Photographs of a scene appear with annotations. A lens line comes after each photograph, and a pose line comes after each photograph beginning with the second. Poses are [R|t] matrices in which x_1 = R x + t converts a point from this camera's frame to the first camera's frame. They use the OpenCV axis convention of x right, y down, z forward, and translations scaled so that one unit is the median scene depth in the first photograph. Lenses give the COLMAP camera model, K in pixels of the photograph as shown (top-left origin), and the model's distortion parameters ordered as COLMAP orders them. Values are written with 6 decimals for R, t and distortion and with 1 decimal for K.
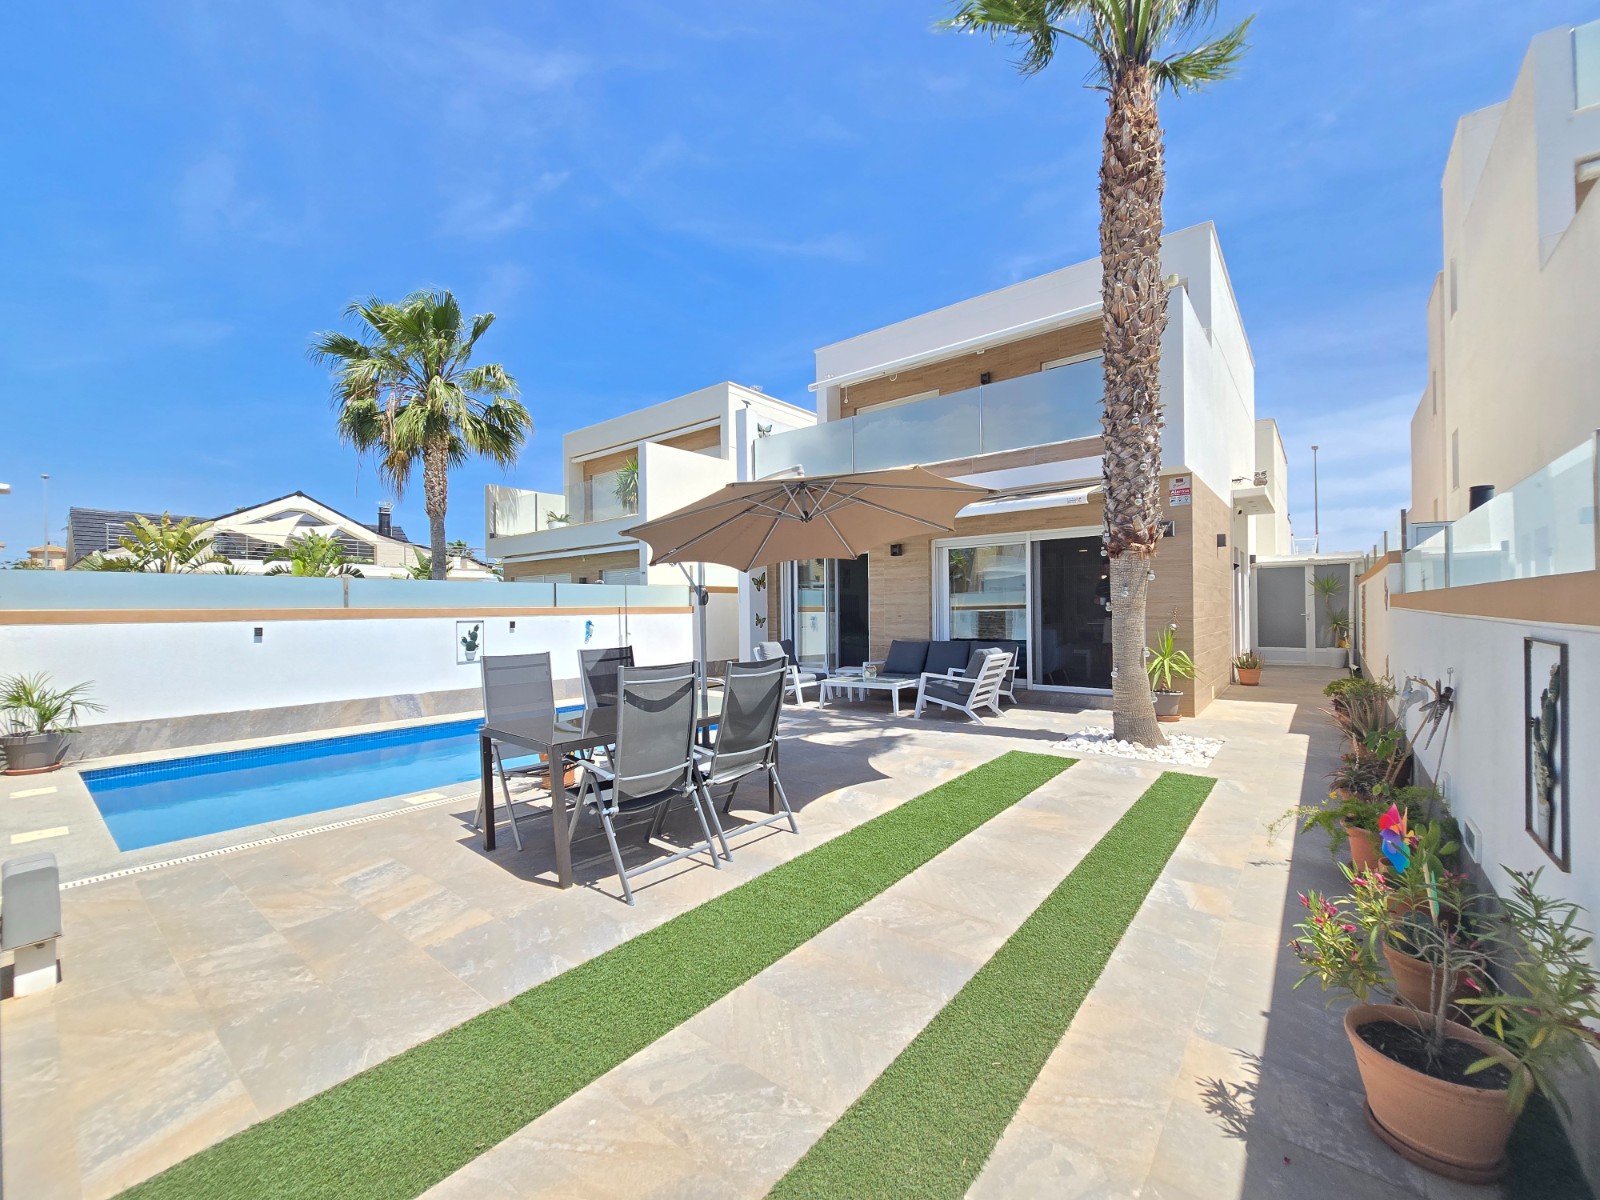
lens RADIAL K [[656.1, 0, 798.1], [0, 656.1, 607.3], [0, 0, 1]] dist [-0.000673, -0.000352]
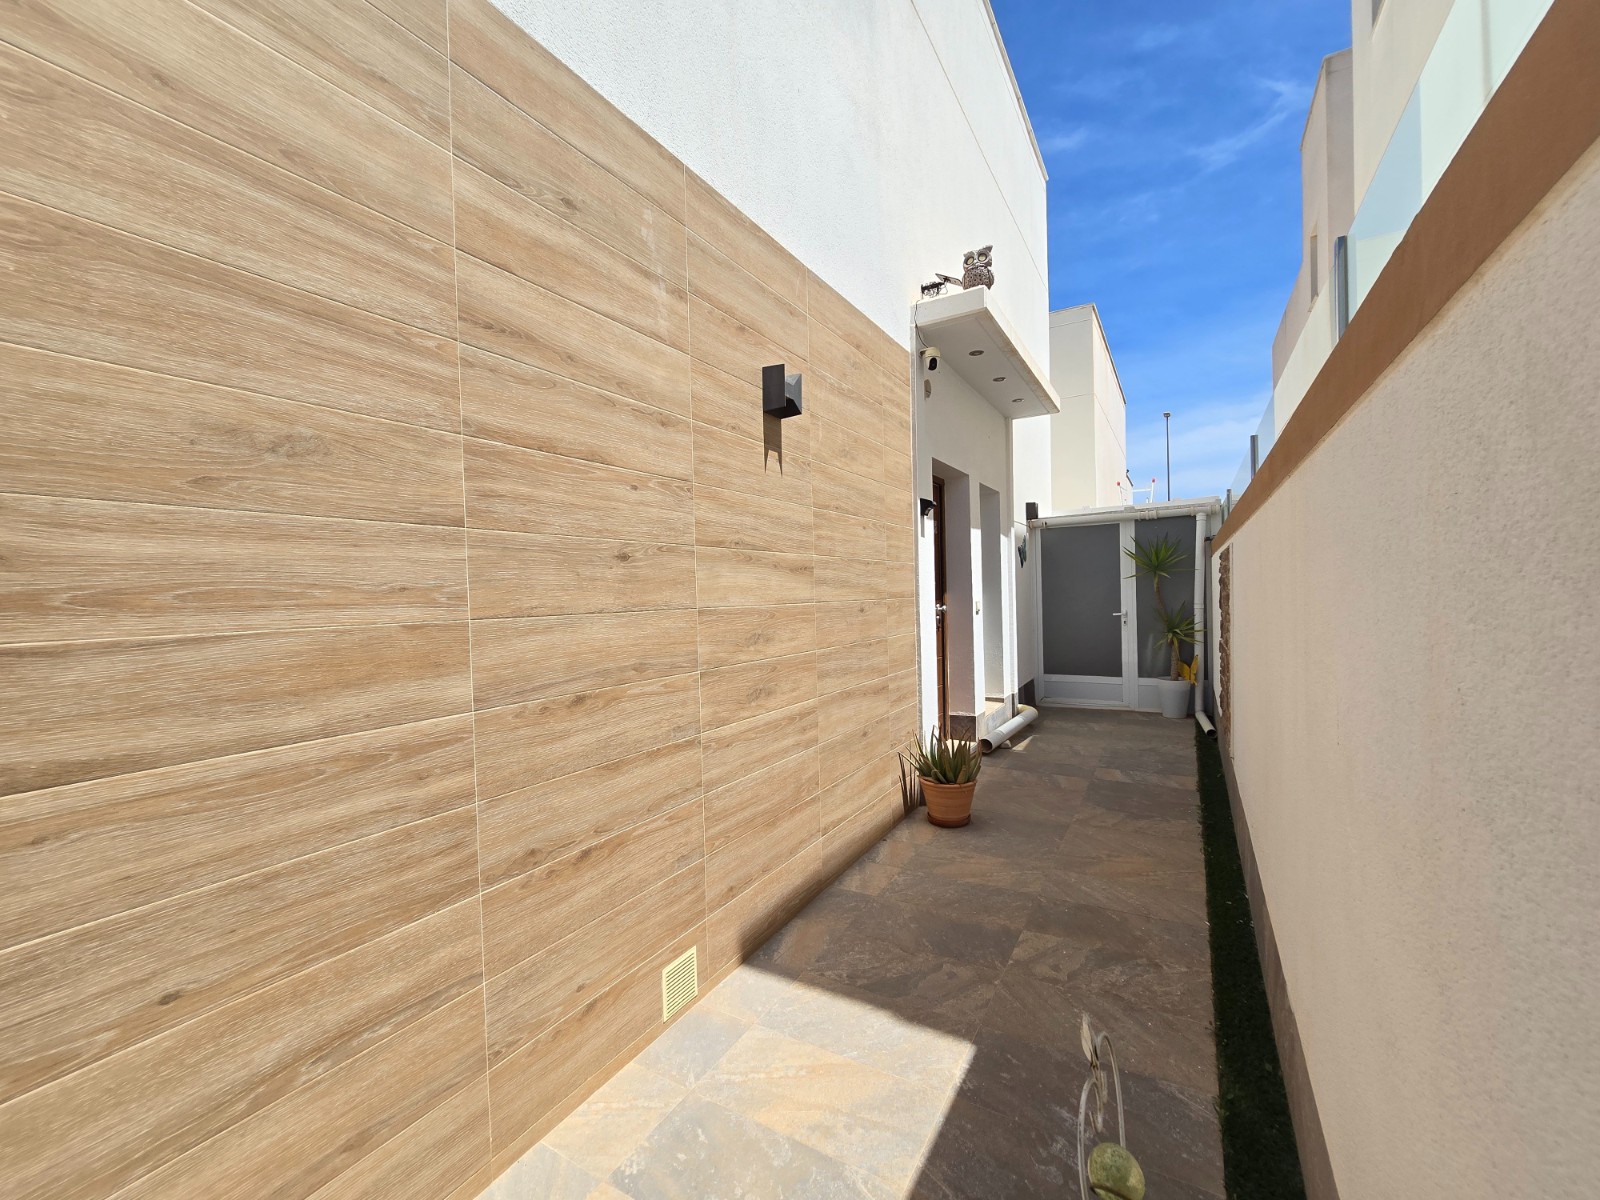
lens RADIAL K [[653.4, 0, 799.0], [0, 653.4, 608.8], [0, 0, 1]] dist [-0.004206, -0.000343]
pose [[0.989317, -0.020720, 0.144297, 0.547528], [0.017474, 0.999566, 0.023722, -0.012867], [-0.144726, -0.020947, 0.989250, 0.642506]]
